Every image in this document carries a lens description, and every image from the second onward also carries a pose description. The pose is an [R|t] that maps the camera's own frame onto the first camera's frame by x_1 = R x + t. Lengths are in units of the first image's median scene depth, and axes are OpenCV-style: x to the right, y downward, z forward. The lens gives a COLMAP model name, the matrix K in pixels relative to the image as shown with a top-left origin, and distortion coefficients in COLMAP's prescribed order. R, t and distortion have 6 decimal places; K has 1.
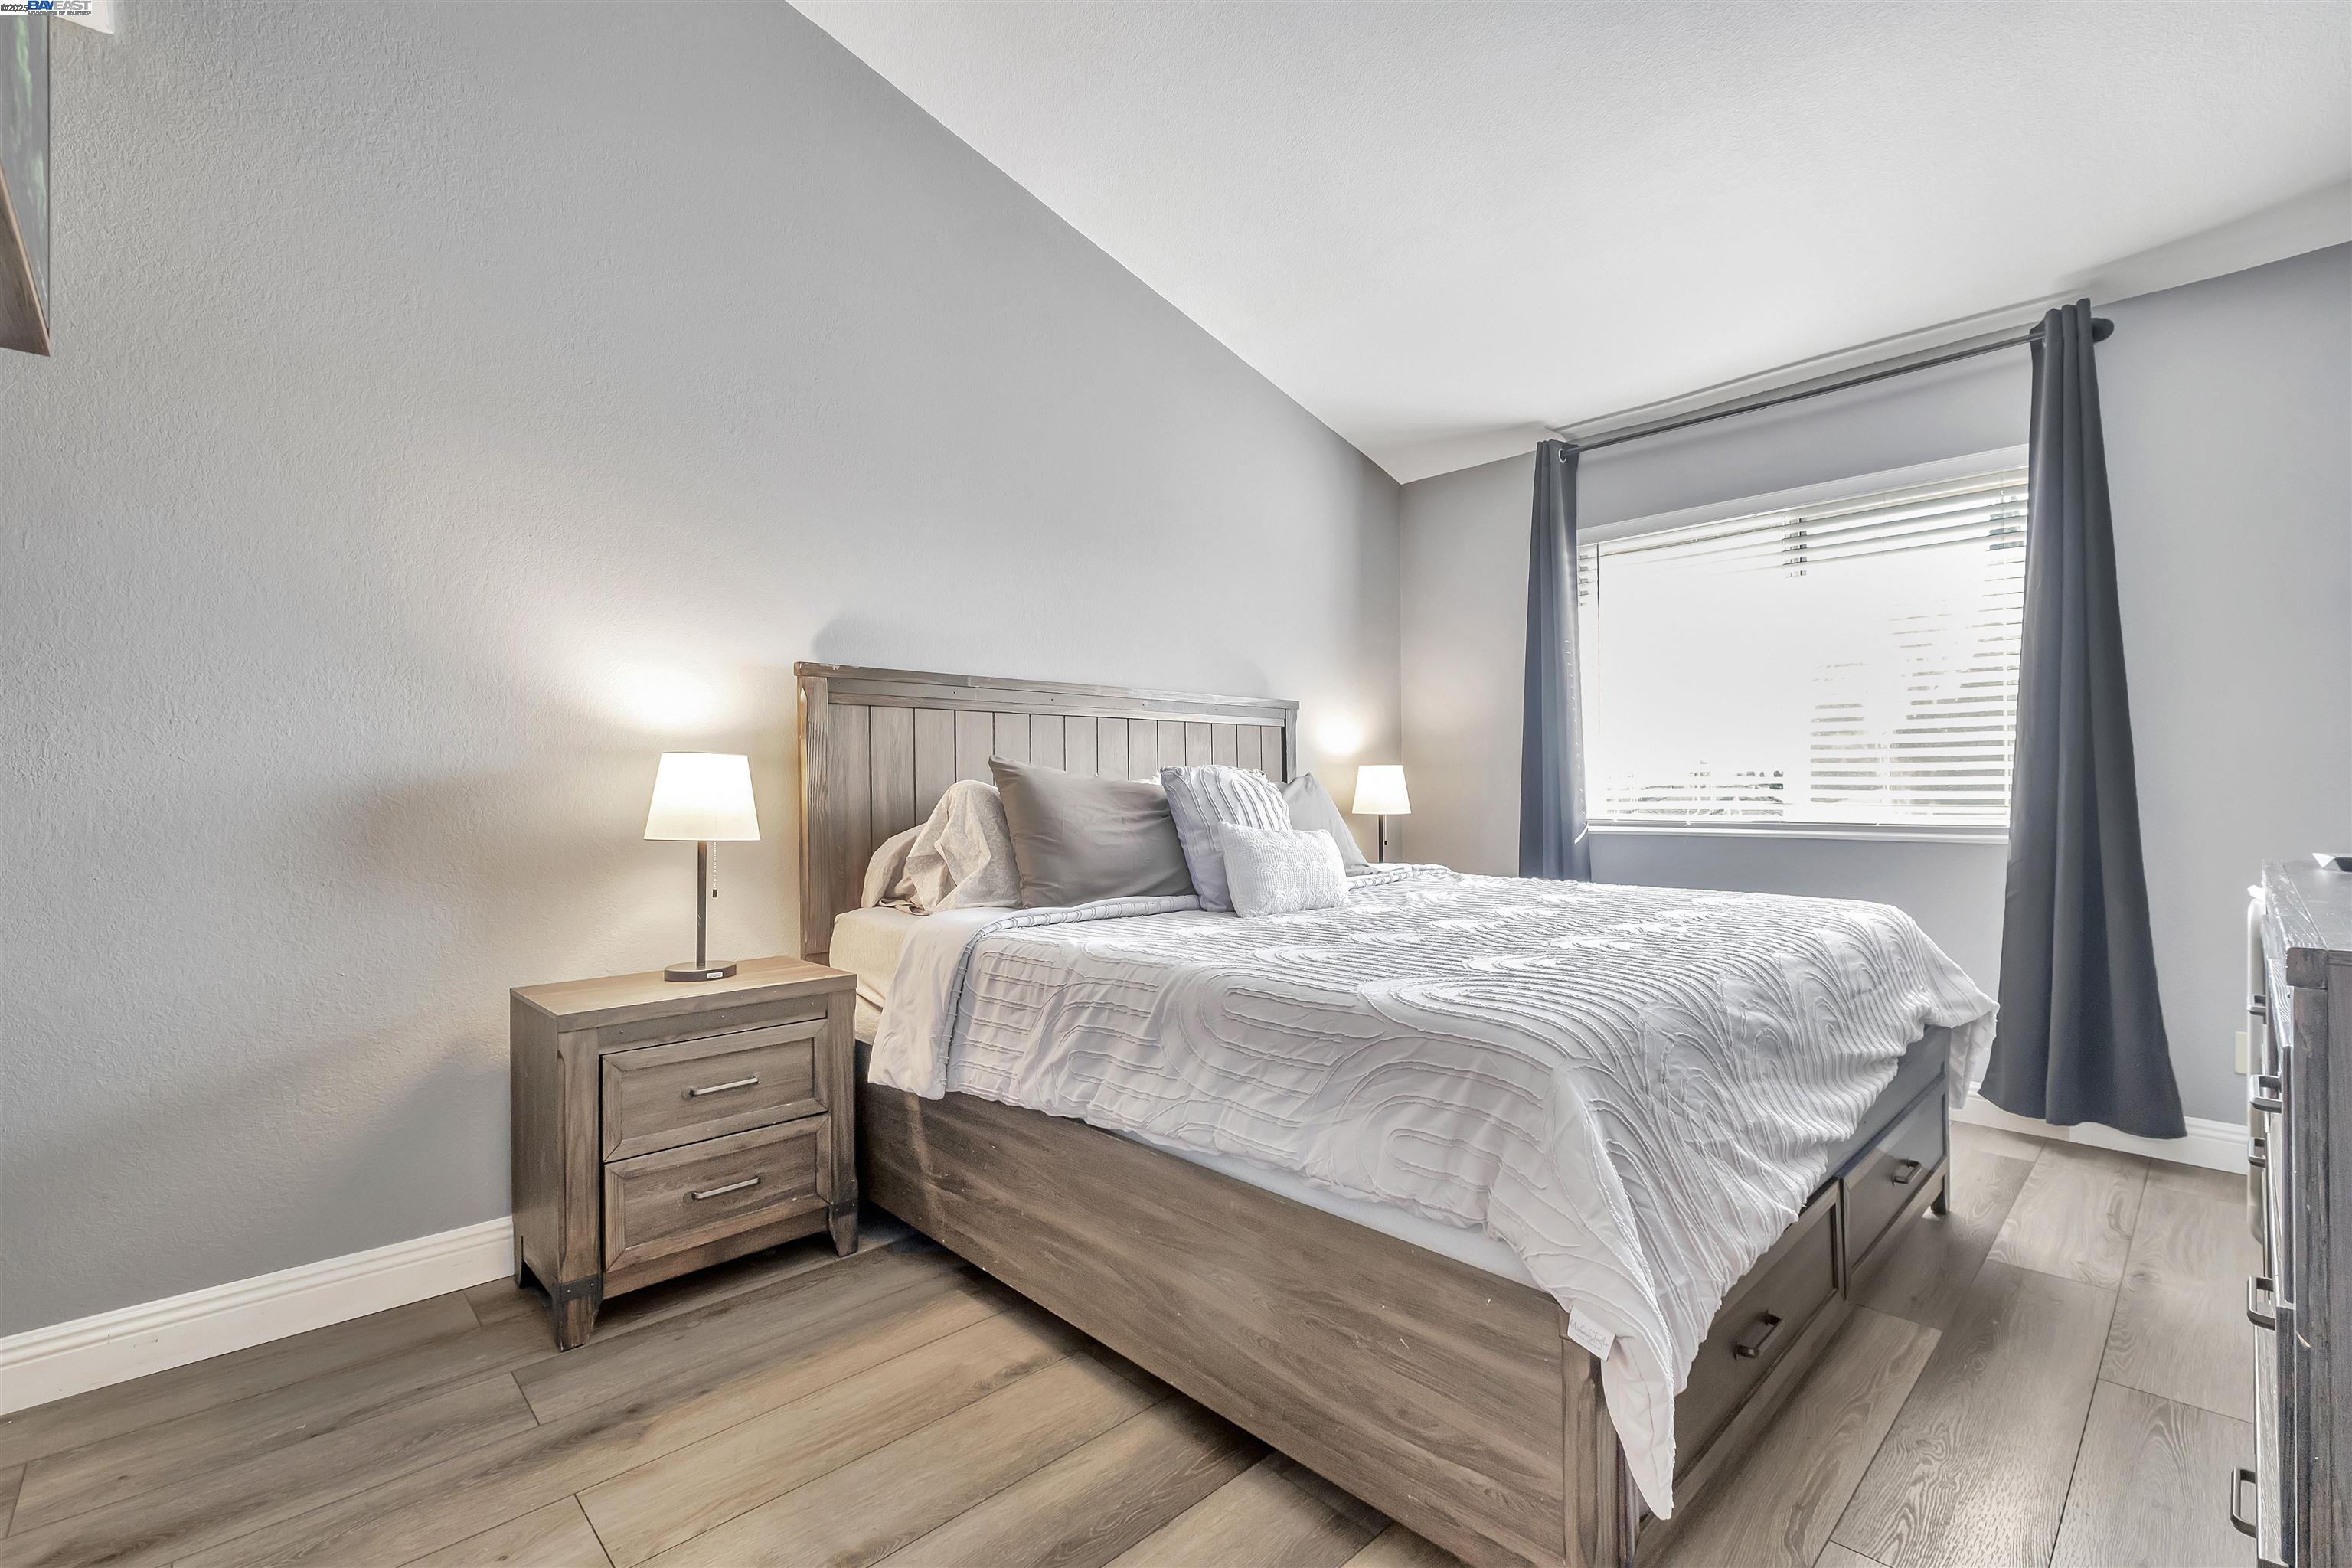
lens RADIAL K [[1029.0, 0, 1176.0], [0, 1029.0, 784.0], [0, 0, 1]] dist [0.004051, 0.000176]
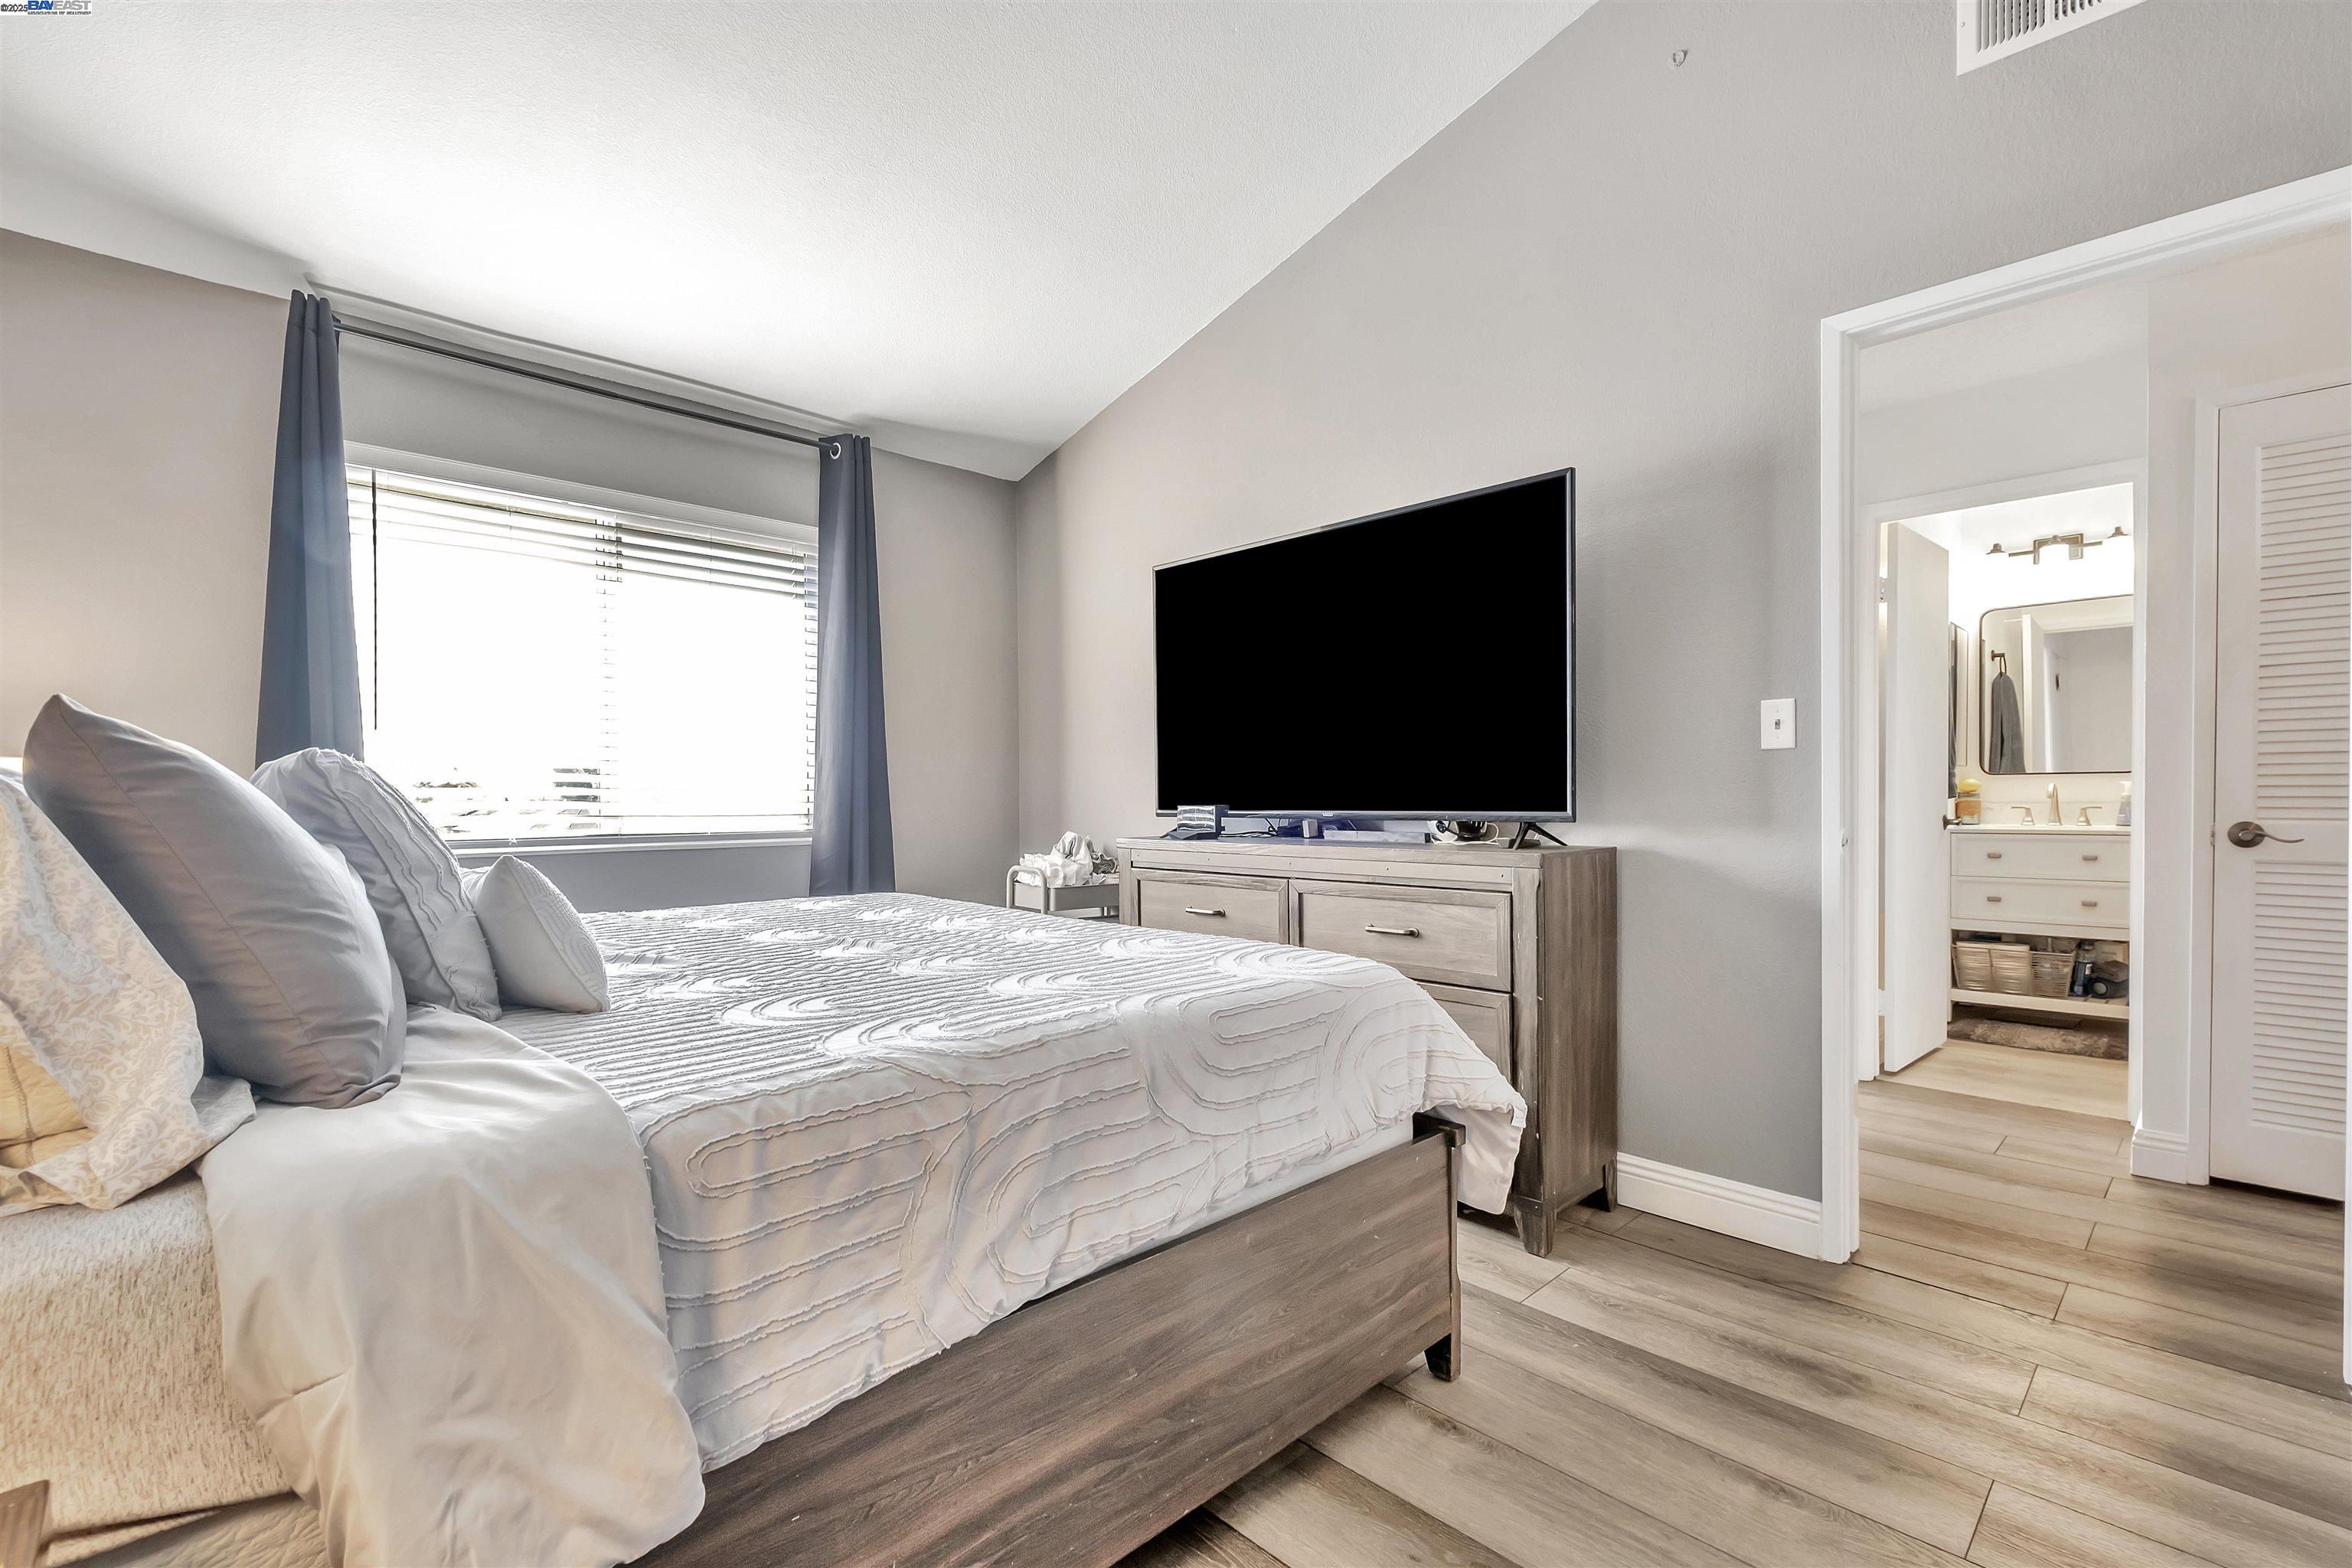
lens RADIAL K [[1031.9, 0, 1186.8], [0, 1031.9, 822.4], [0, 0, 1]] dist [-0.000278, -0.000091]
pose [[-0.014165, -0.019577, 0.999708, -0.473480], [0.001176, 0.999807, 0.019596, 0.008790], [-0.999899, 0.001454, -0.014139, 0.585770]]
